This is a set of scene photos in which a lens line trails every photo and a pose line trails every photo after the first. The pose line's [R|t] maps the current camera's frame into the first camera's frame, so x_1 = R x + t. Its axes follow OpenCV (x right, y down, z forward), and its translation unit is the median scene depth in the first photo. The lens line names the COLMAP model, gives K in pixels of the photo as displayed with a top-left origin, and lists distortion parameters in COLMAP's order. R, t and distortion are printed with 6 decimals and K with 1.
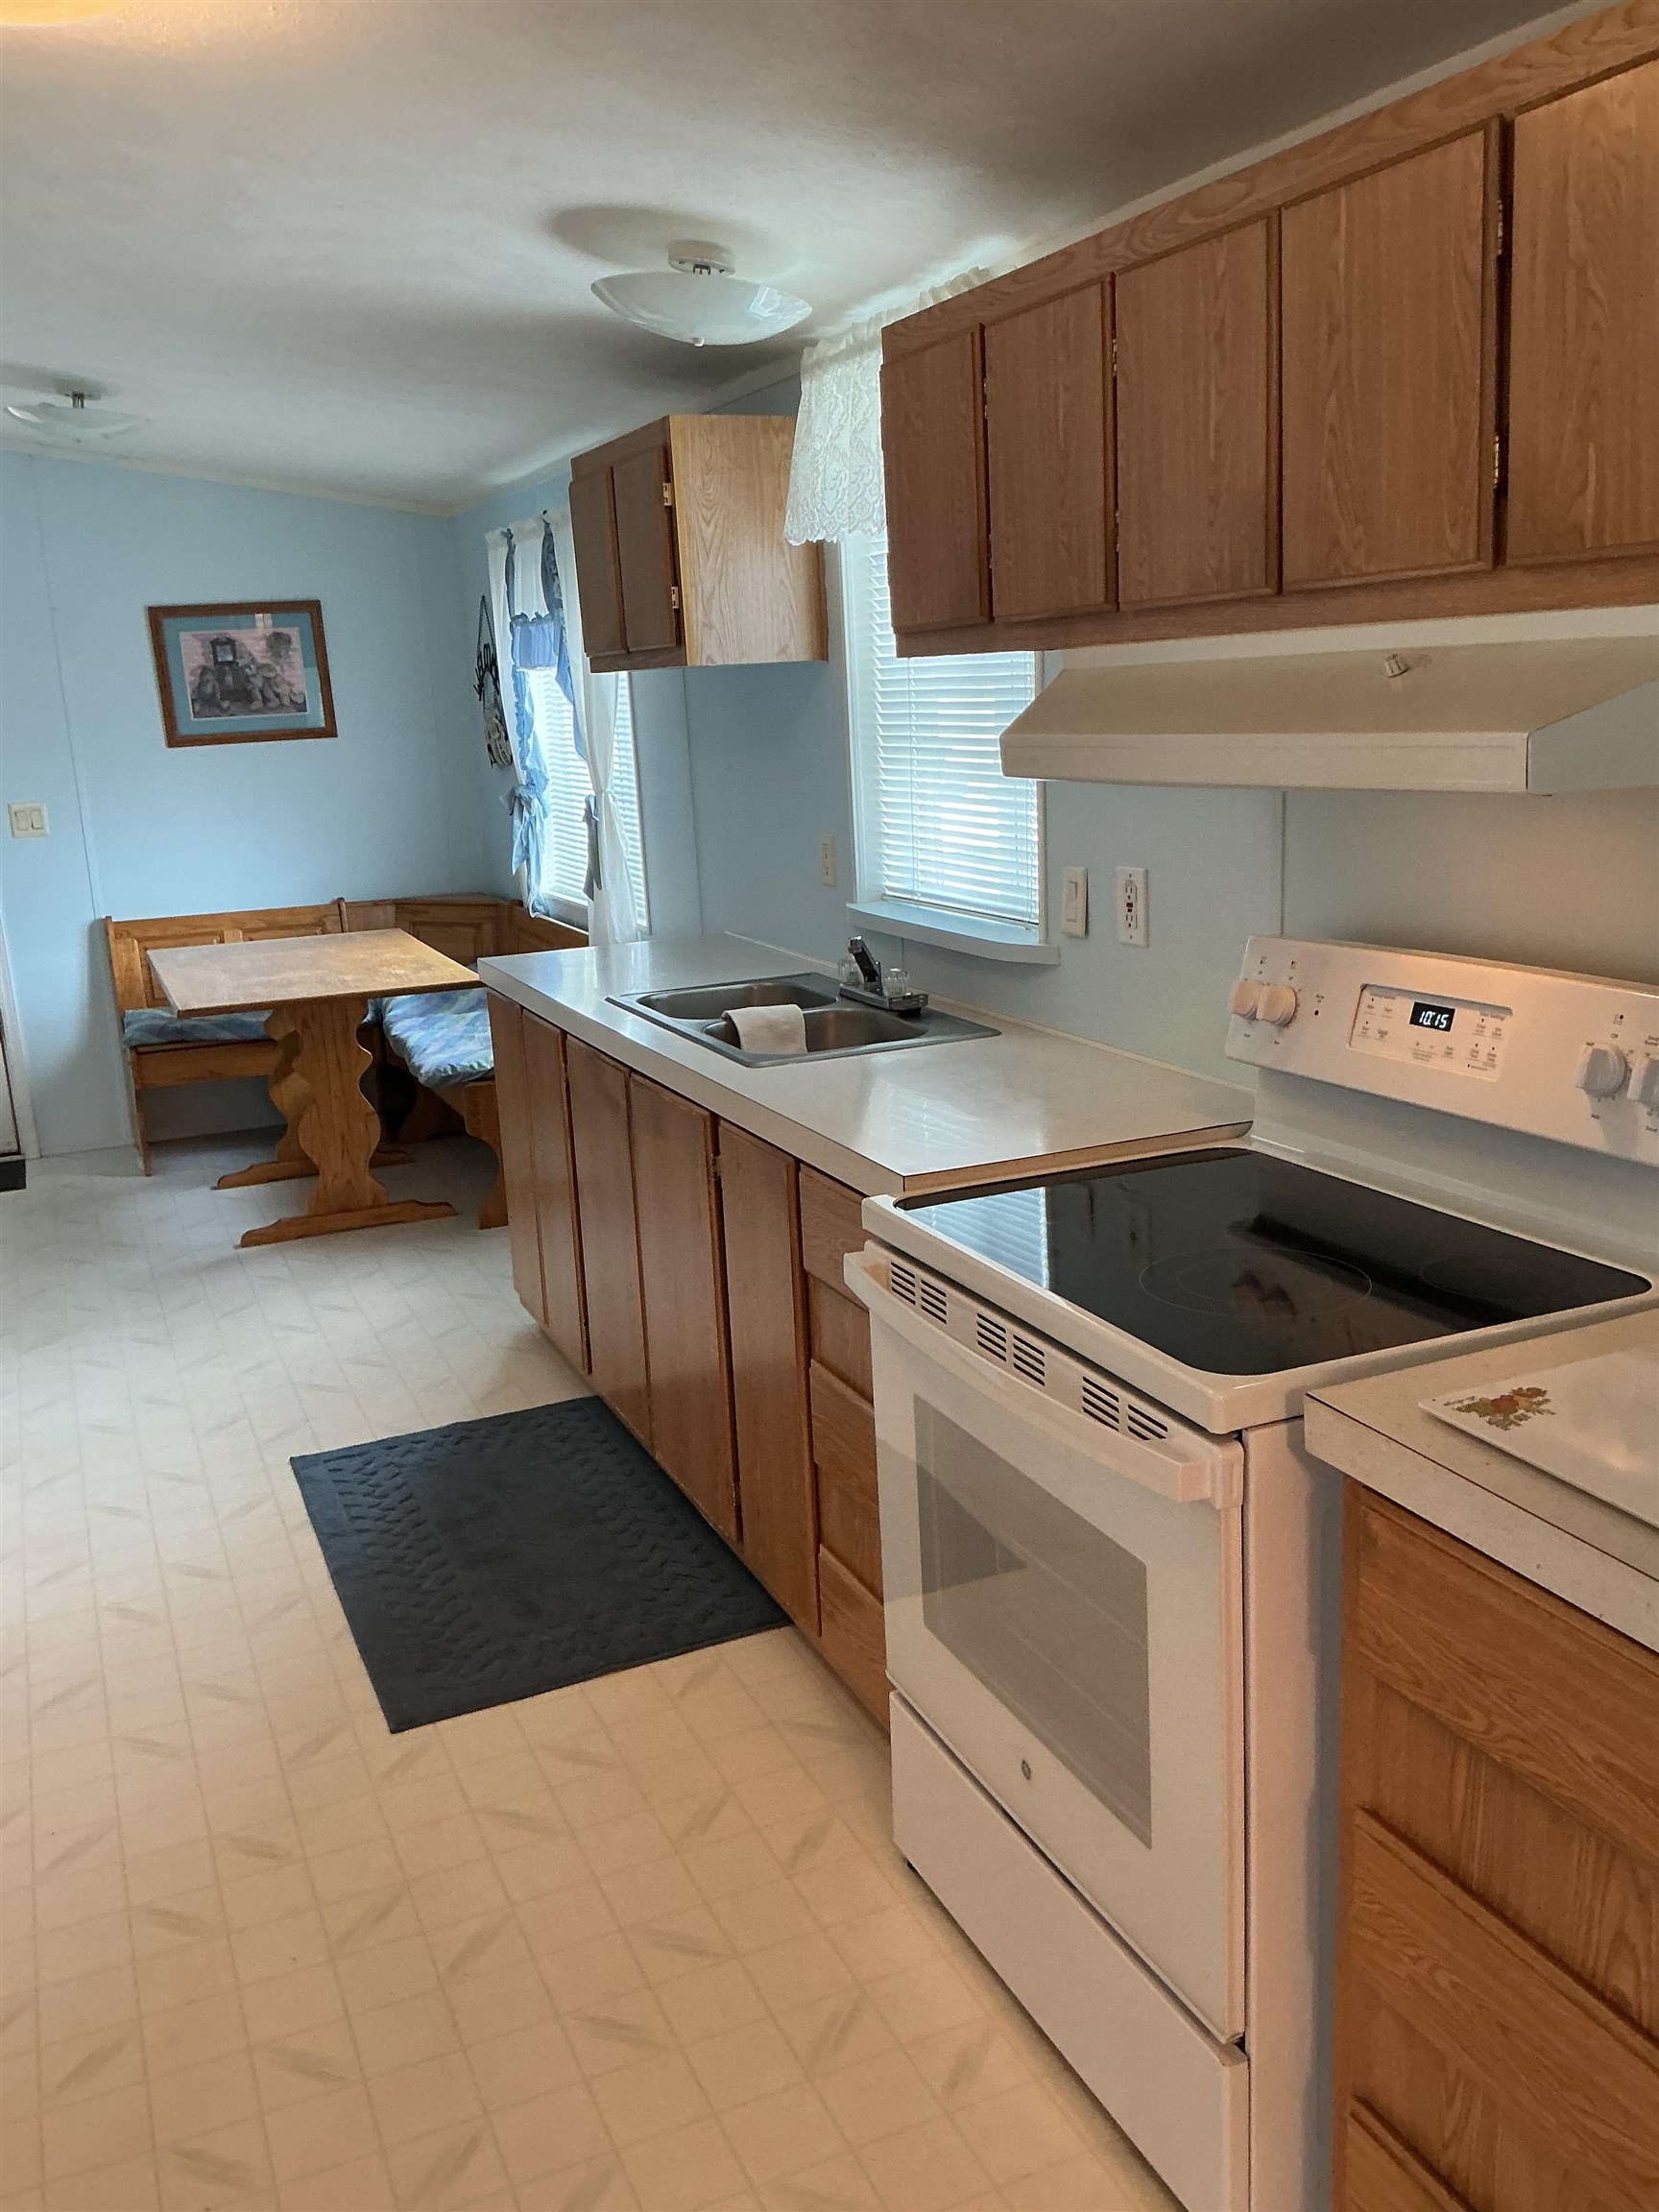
lens RADIAL K [[1826.2, 0, 836.7], [0, 1826.2, 1109.4], [0, 0, 1]] dist [0.161092, -0.329107]
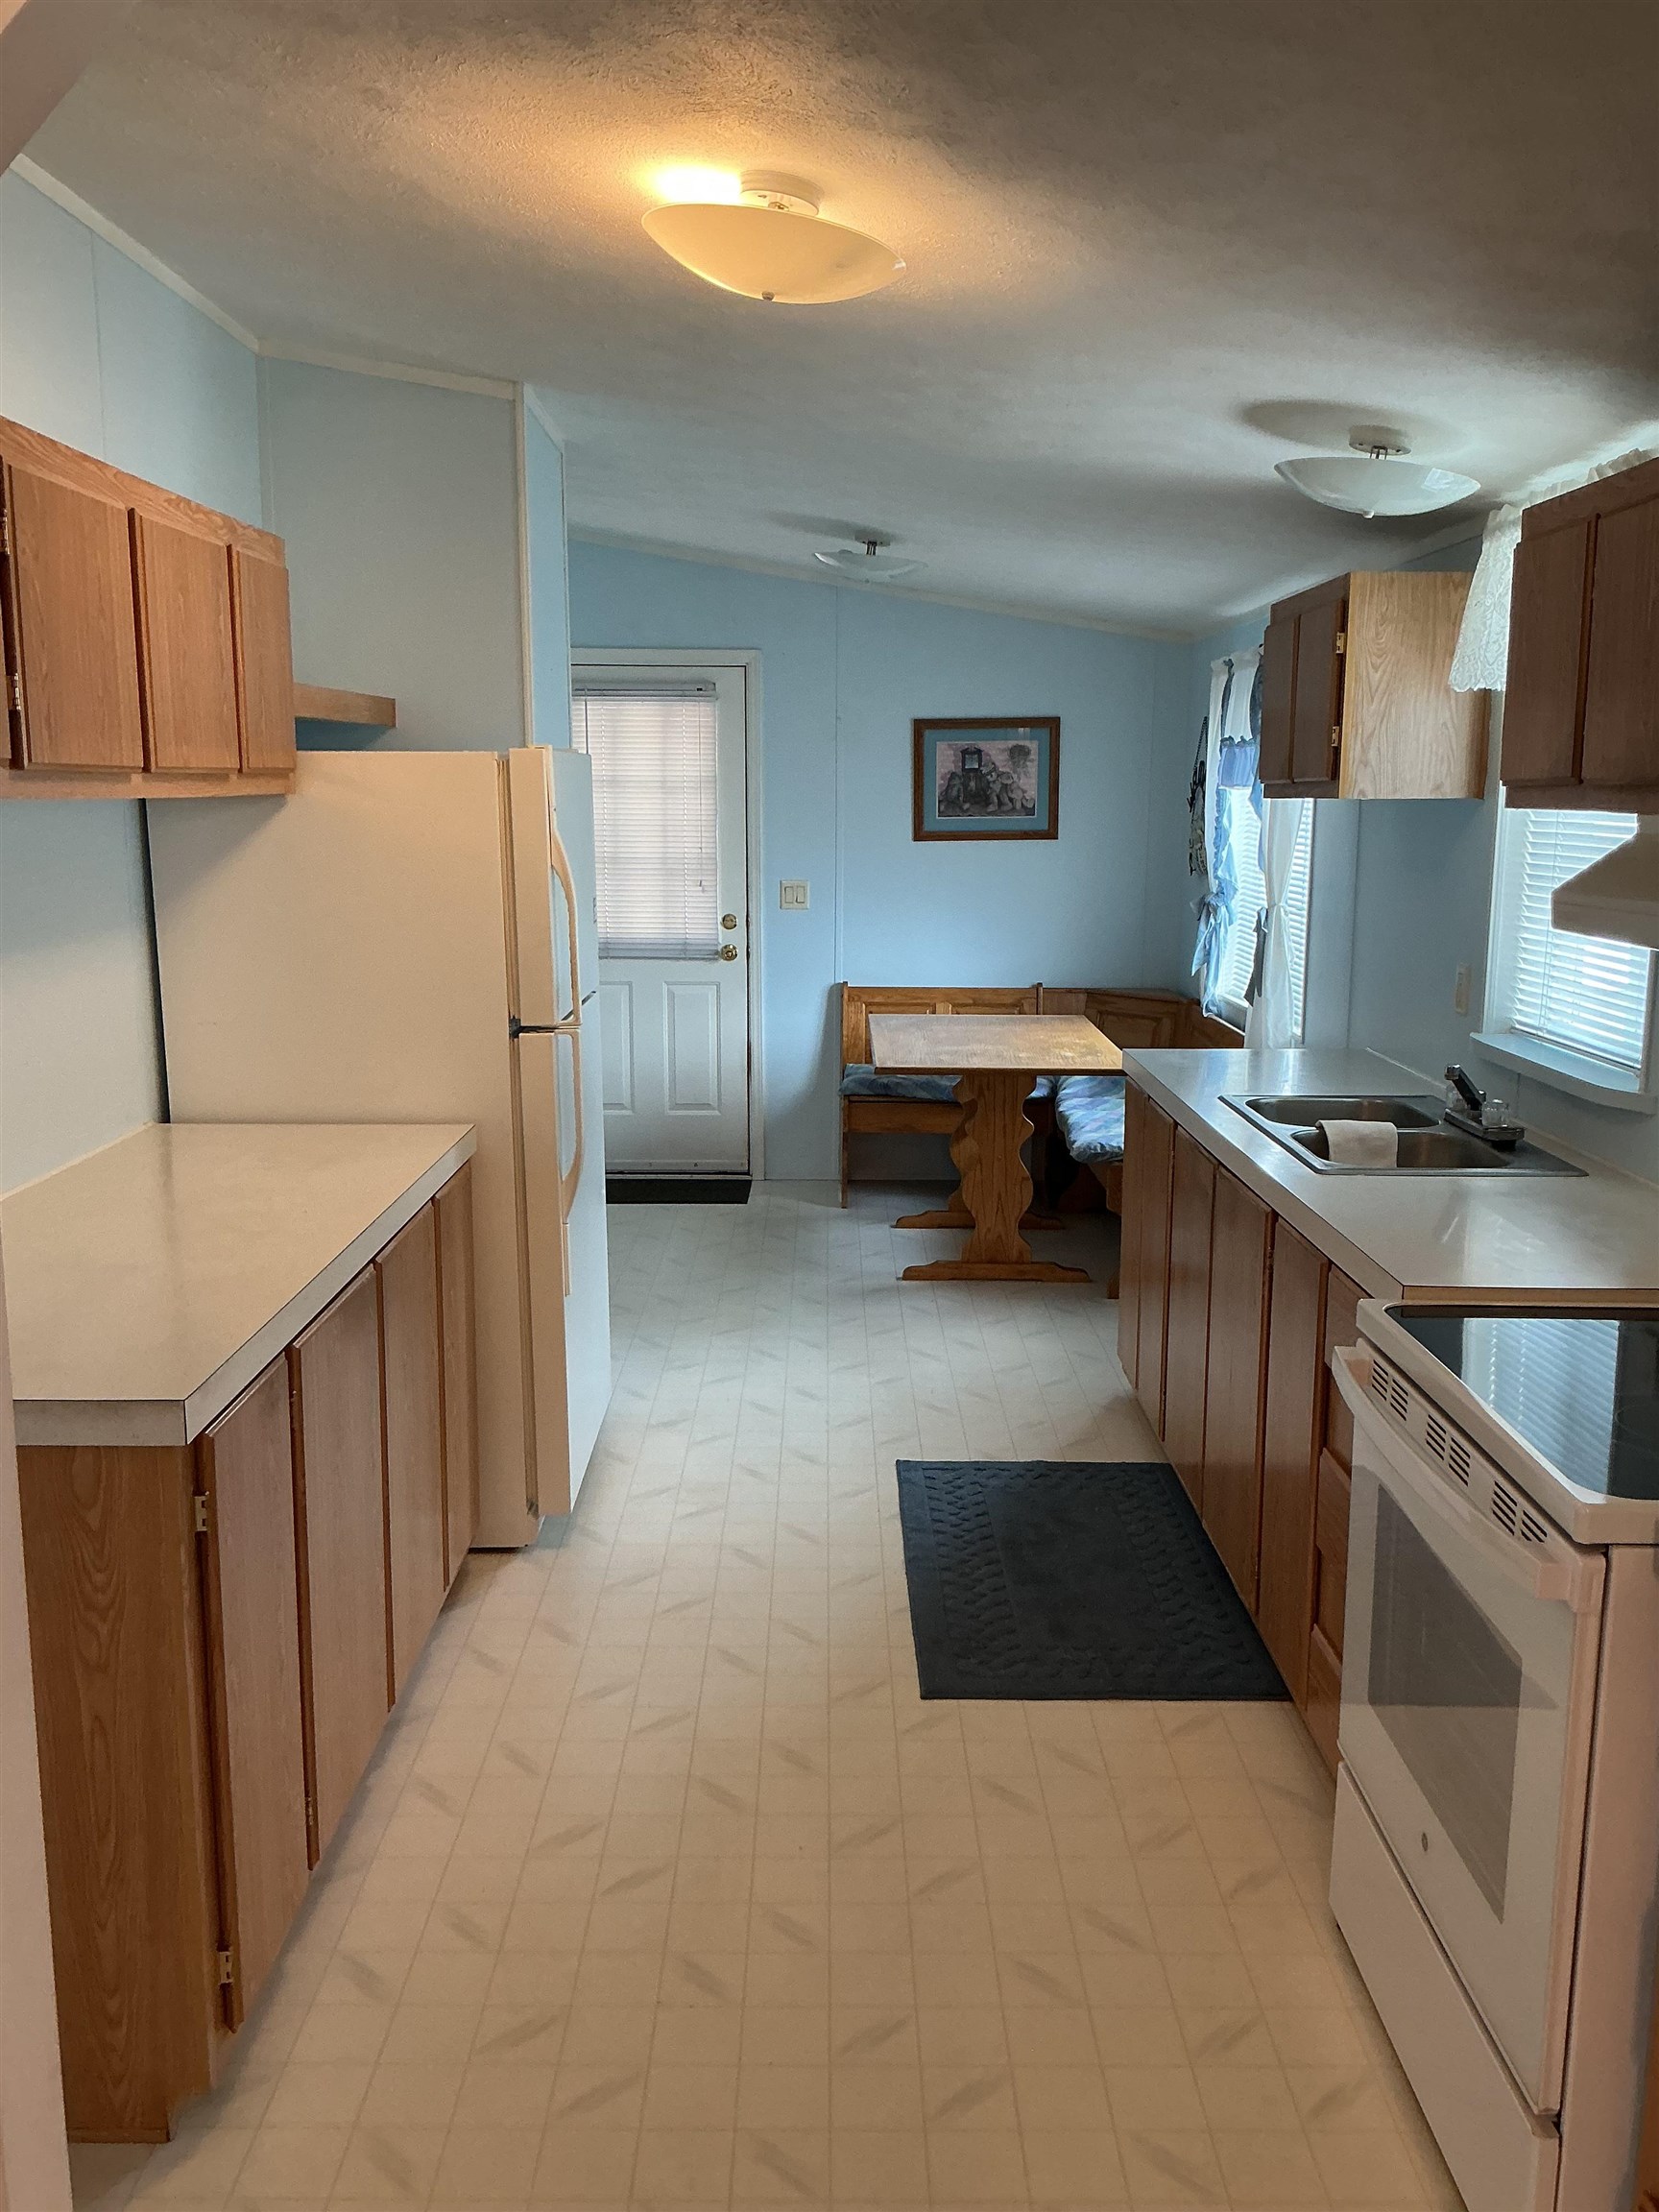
lens RADIAL K [[1831.7, 0, 829.5], [0, 1831.7, 1106.0], [0, 0, 1]] dist [0.143307, -0.216939]
pose [[0.915210, 0.119384, -0.384887, 0.059034], [-0.139260, 0.989963, -0.024077, 0.002269], [0.378149, 0.075635, 0.922650, -0.065139]]
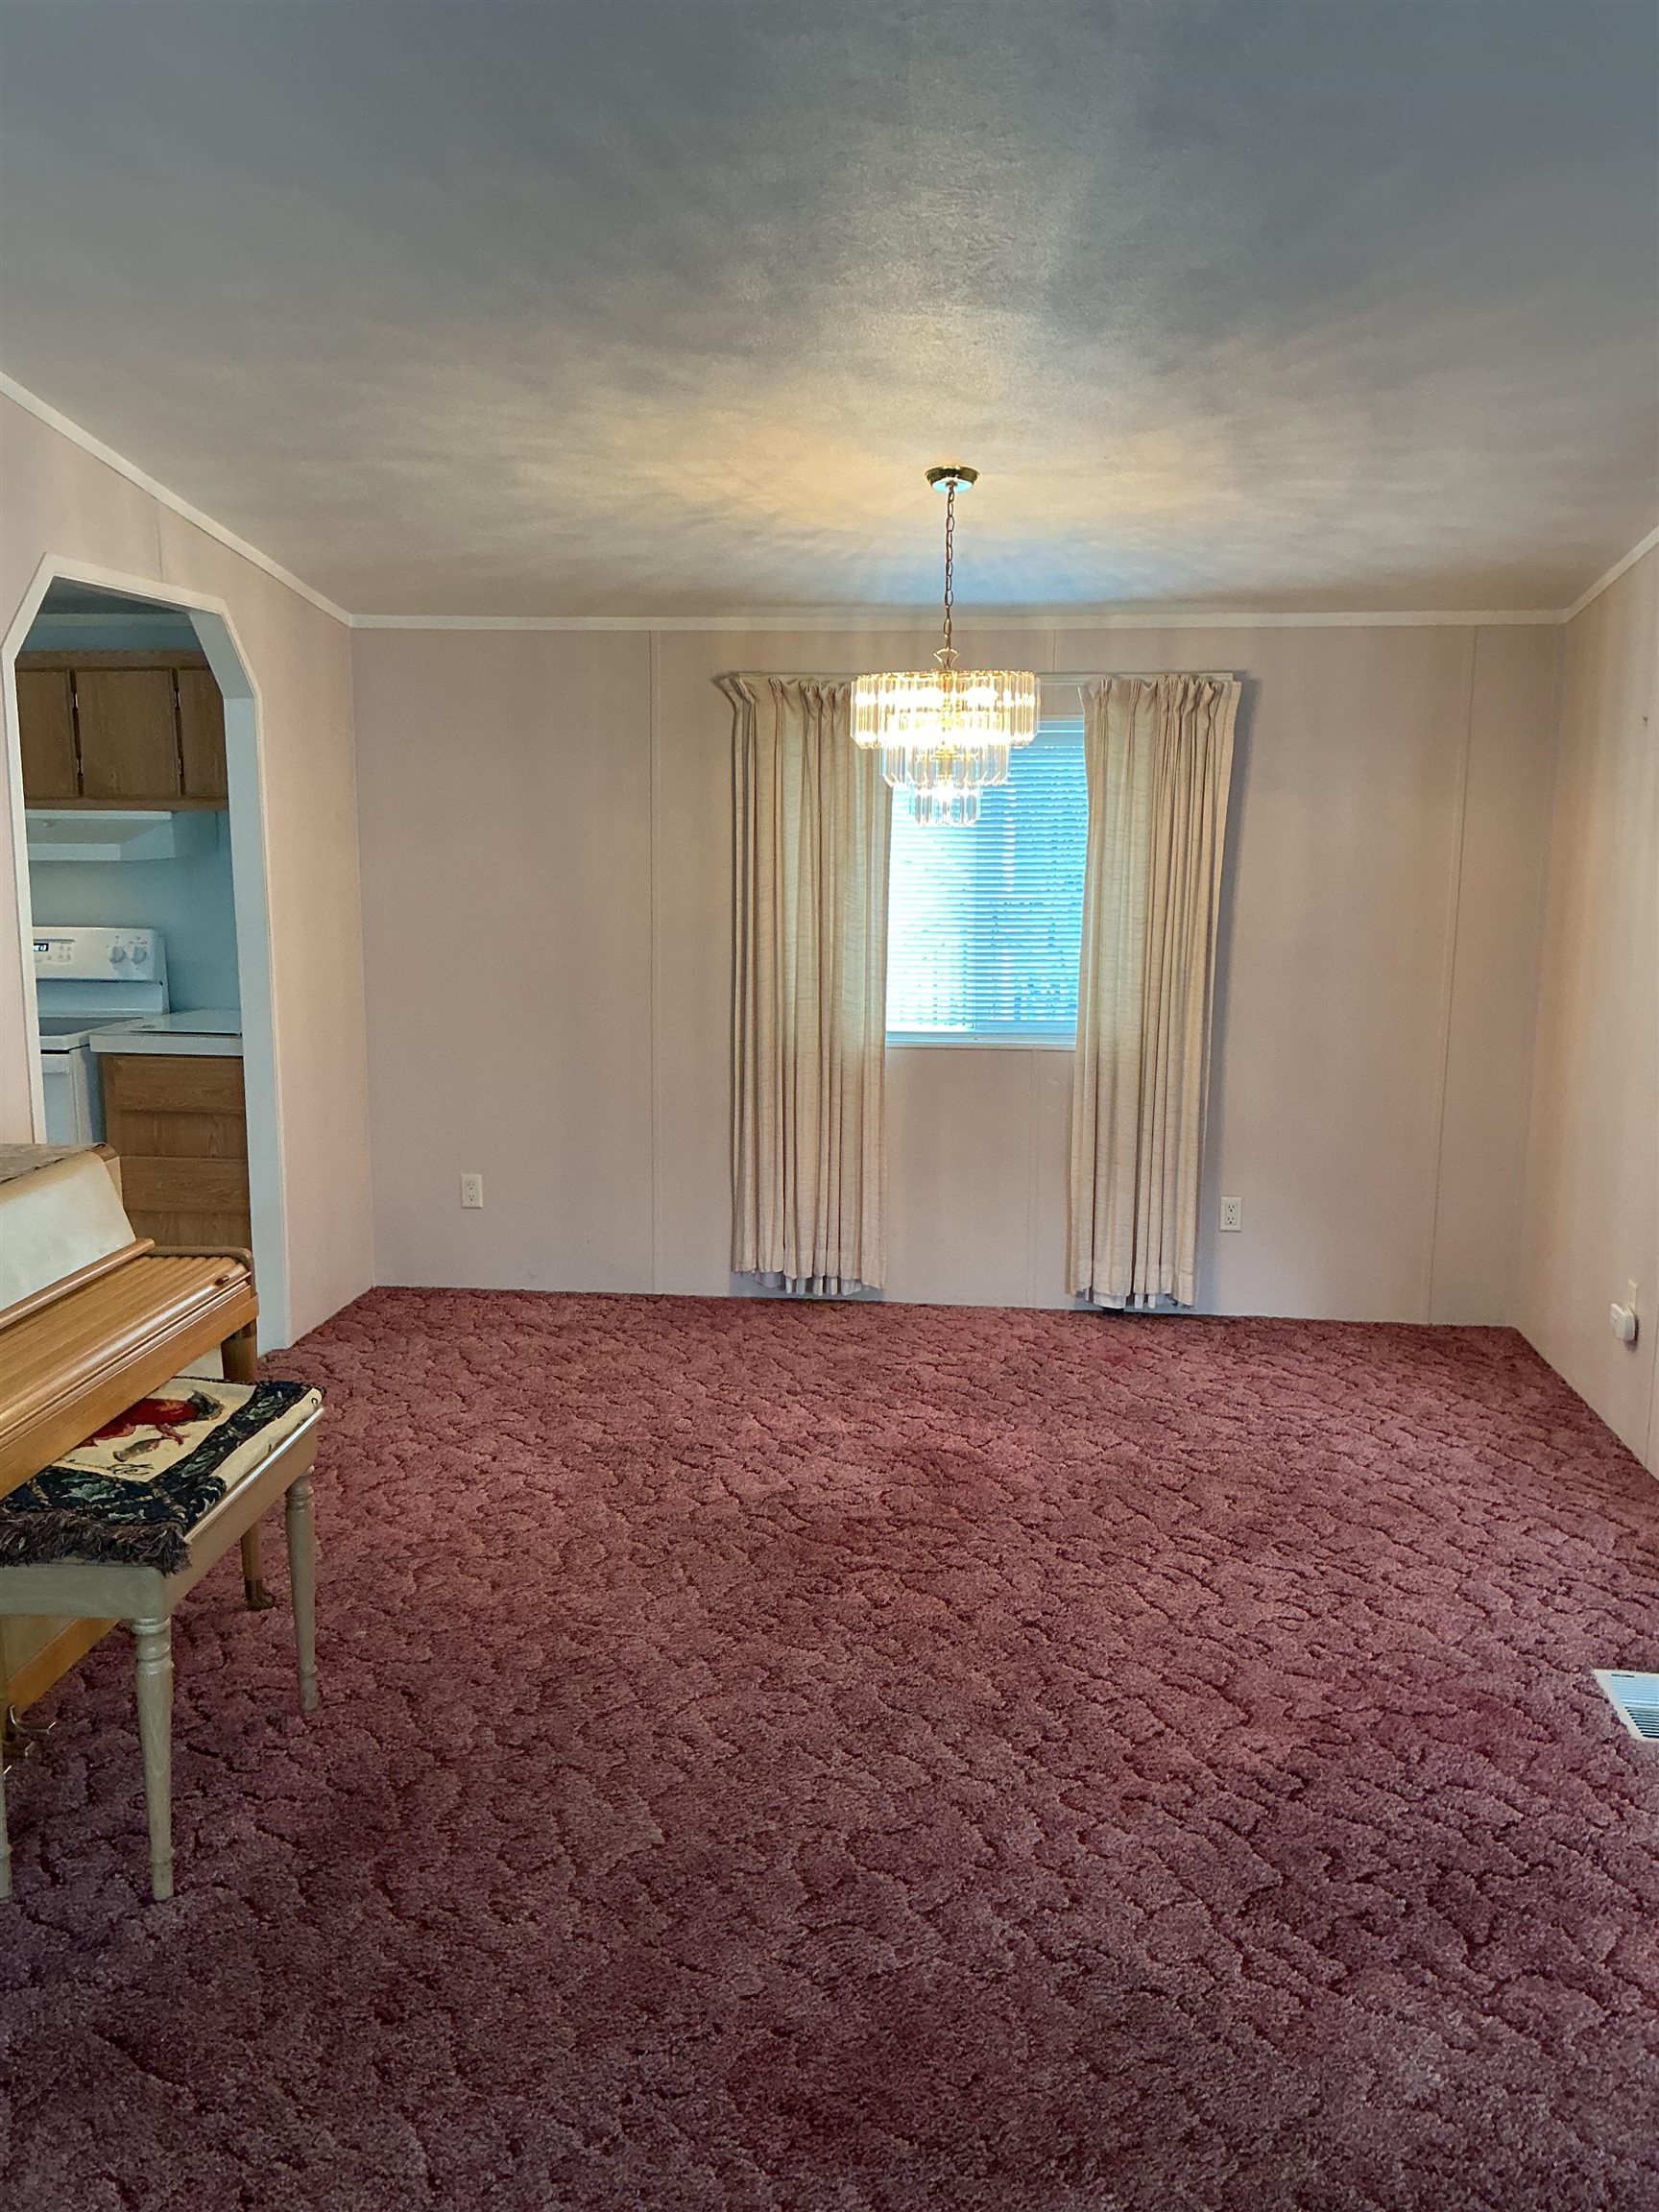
lens RADIAL K [[1826.2, 0, 836.7], [0, 1826.2, 1109.4], [0, 0, 1]] dist [0.161092, -0.329107]
pose [[0.487262, -0.084369, 0.869171, -0.617336], [0.171182, 0.985239, -0.000330, 0.158401], [-0.856313, 0.148947, 0.494512, -0.553019]]
